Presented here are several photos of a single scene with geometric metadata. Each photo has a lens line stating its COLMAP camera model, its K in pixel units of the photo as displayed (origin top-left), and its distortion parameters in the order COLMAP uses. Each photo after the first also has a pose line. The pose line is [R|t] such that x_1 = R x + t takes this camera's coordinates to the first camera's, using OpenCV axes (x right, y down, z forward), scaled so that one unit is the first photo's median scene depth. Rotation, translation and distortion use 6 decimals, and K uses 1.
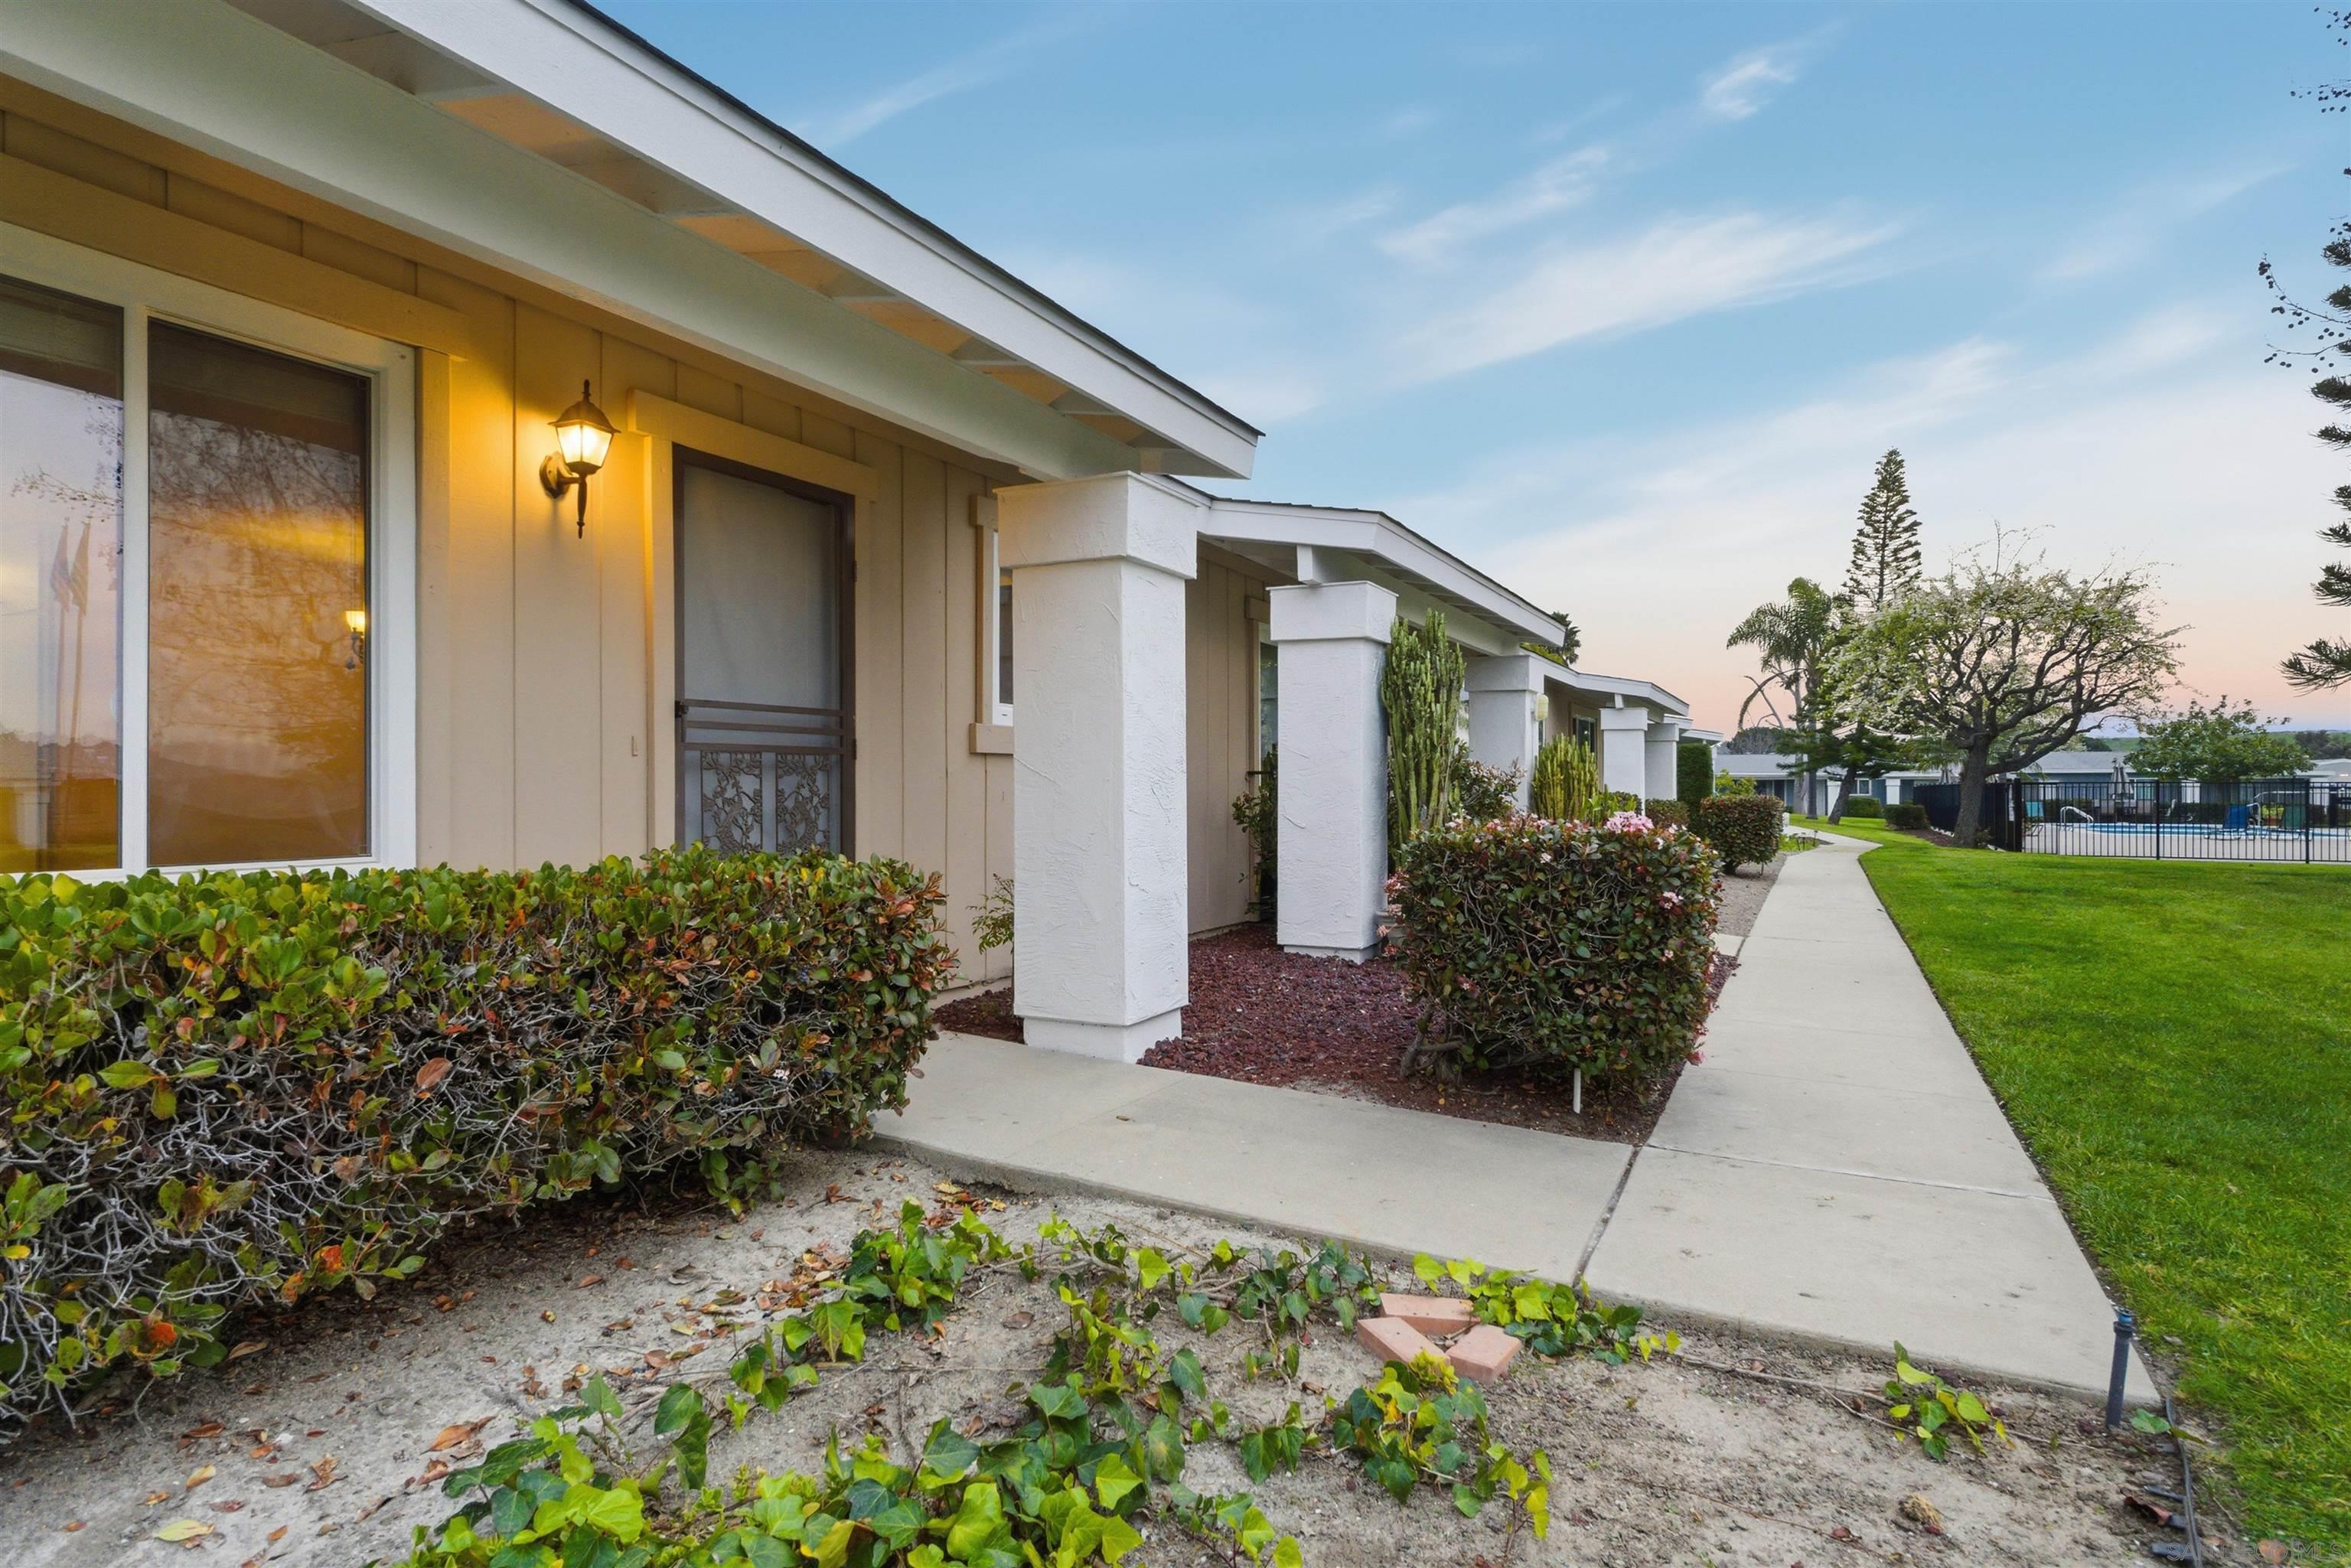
lens RADIAL K [[1336.0, 0, 1175.5], [0, 1336.0, 784.0], [0, 0, 1]] dist [0.001107, 0.000790]
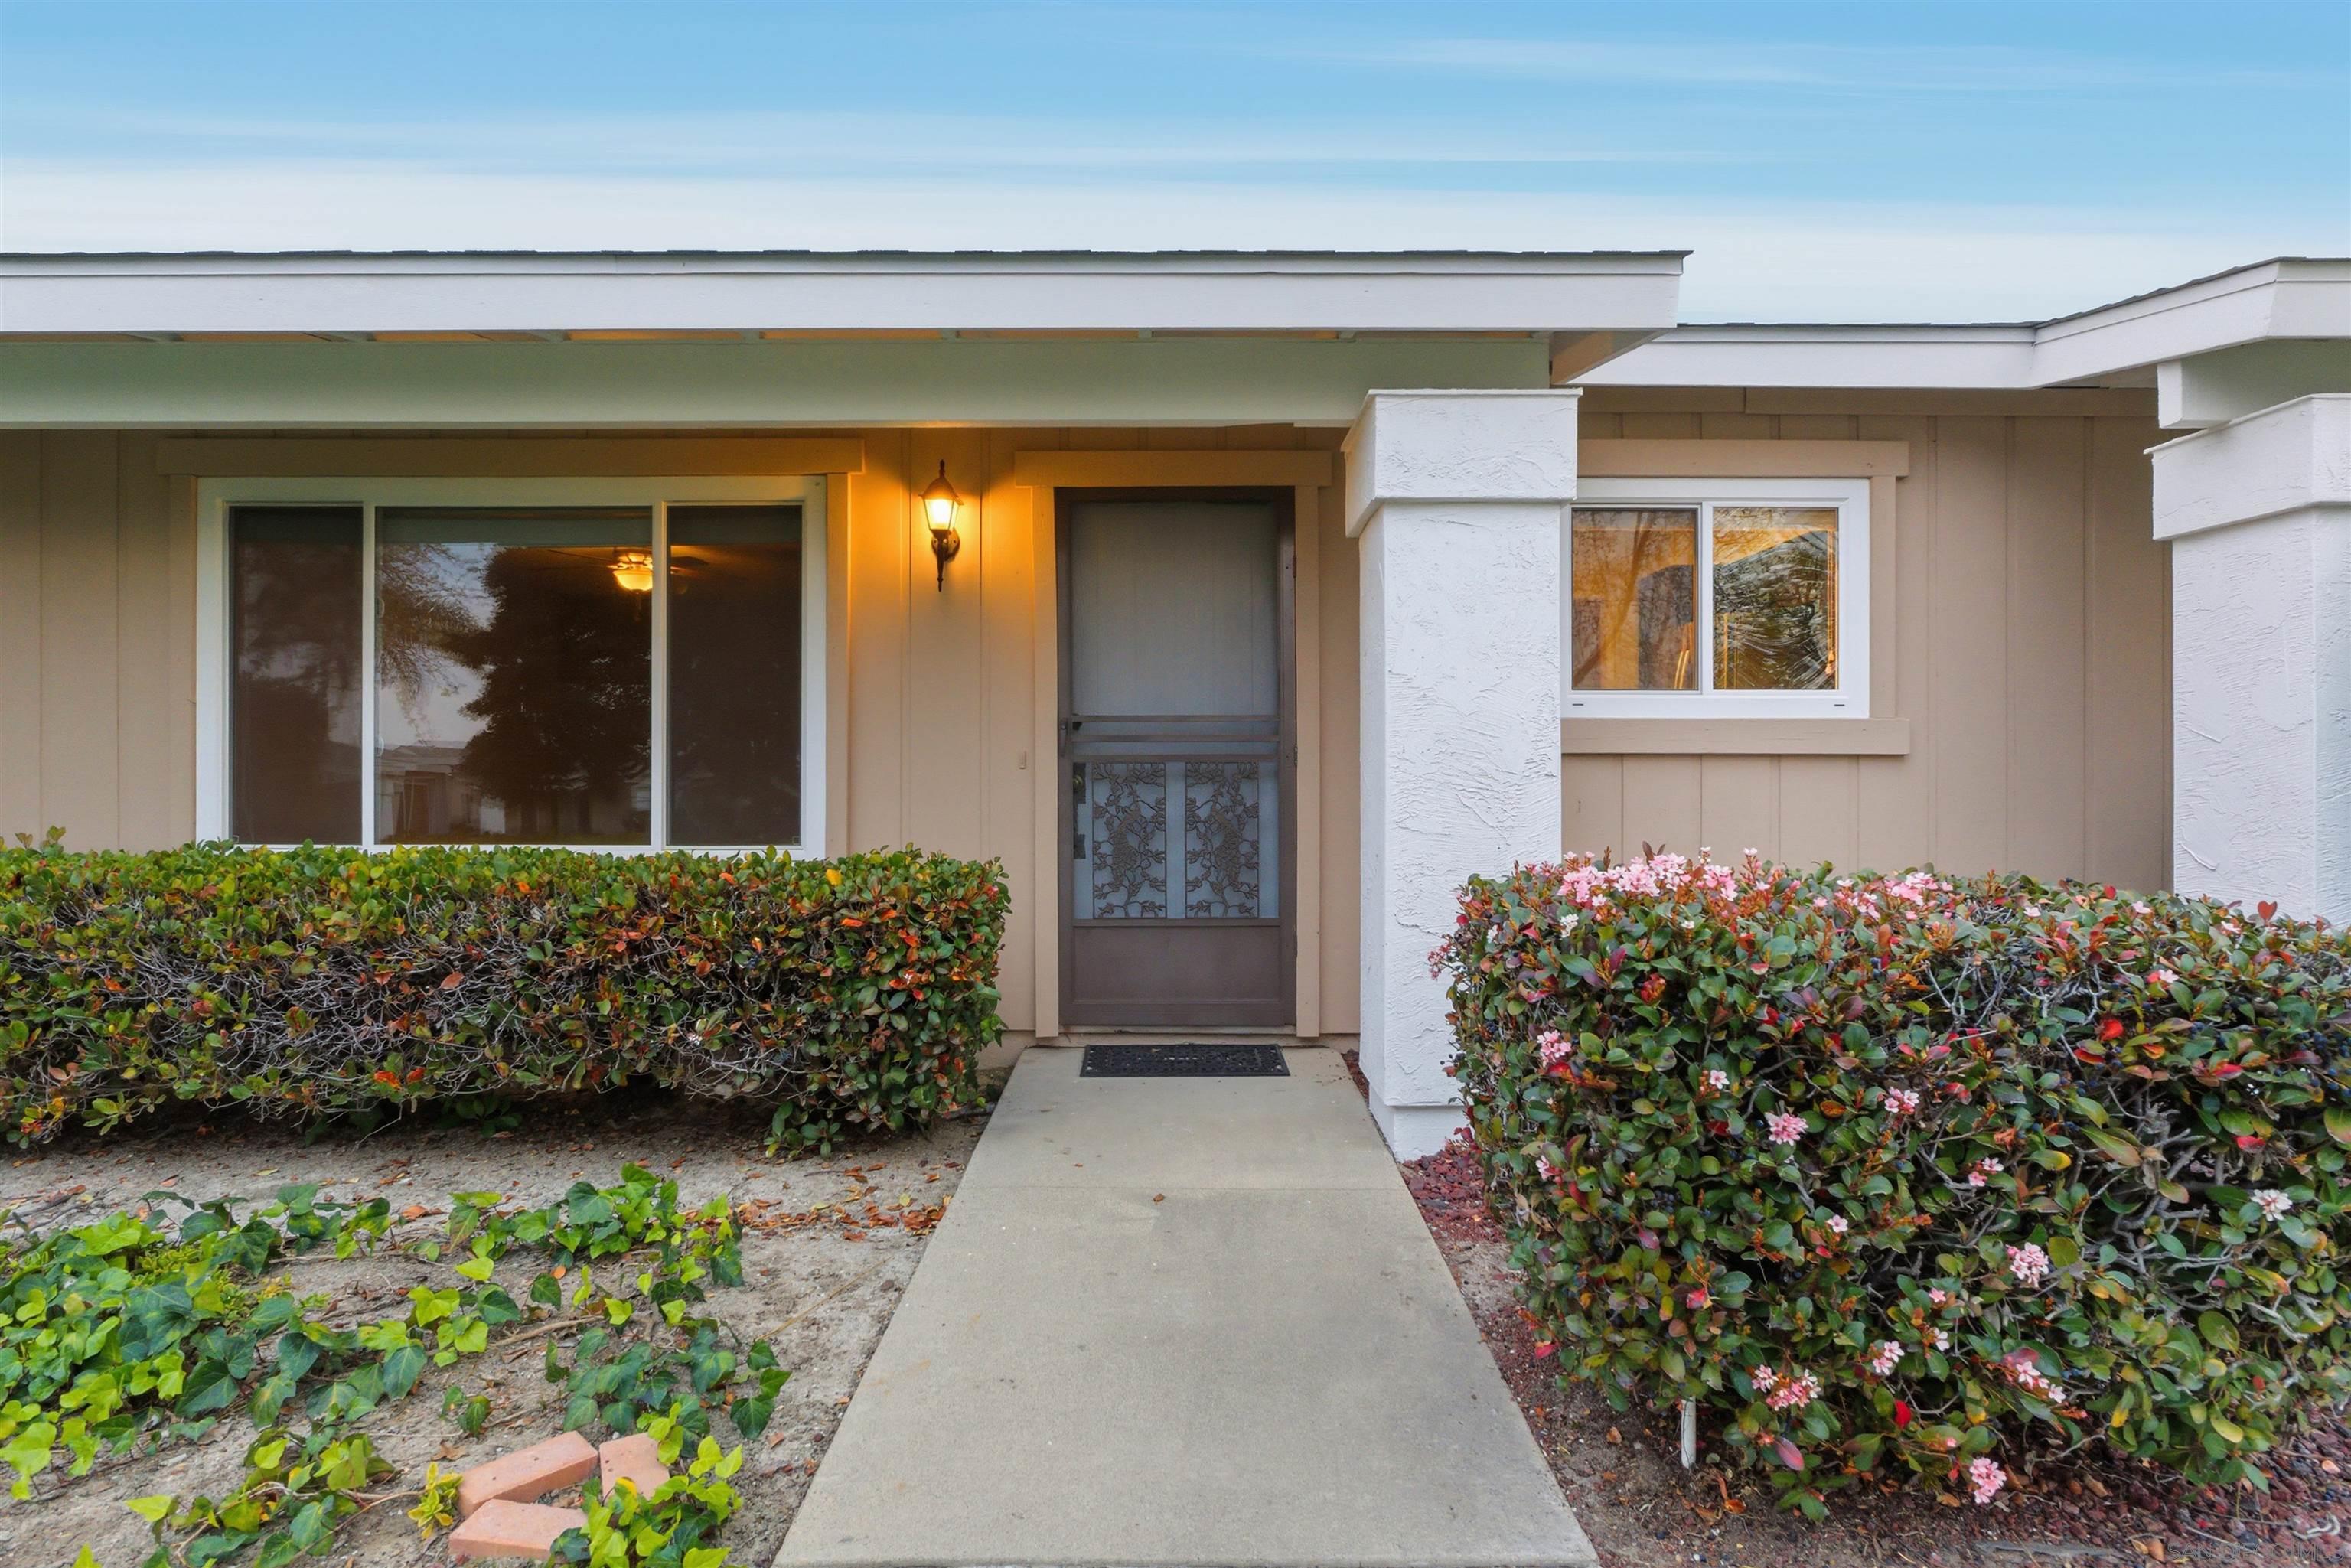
lens RADIAL K [[1336.0, 0, 1175.5], [0, 1336.0, 784.0], [0, 0, 1]] dist [0.001107, 0.000790]
pose [[0.417284, 0.001119, -0.908775, 0.674593], [0.004412, 0.999985, 0.003257, -0.010857], [0.908765, -0.005369, 0.417273, 0.618873]]
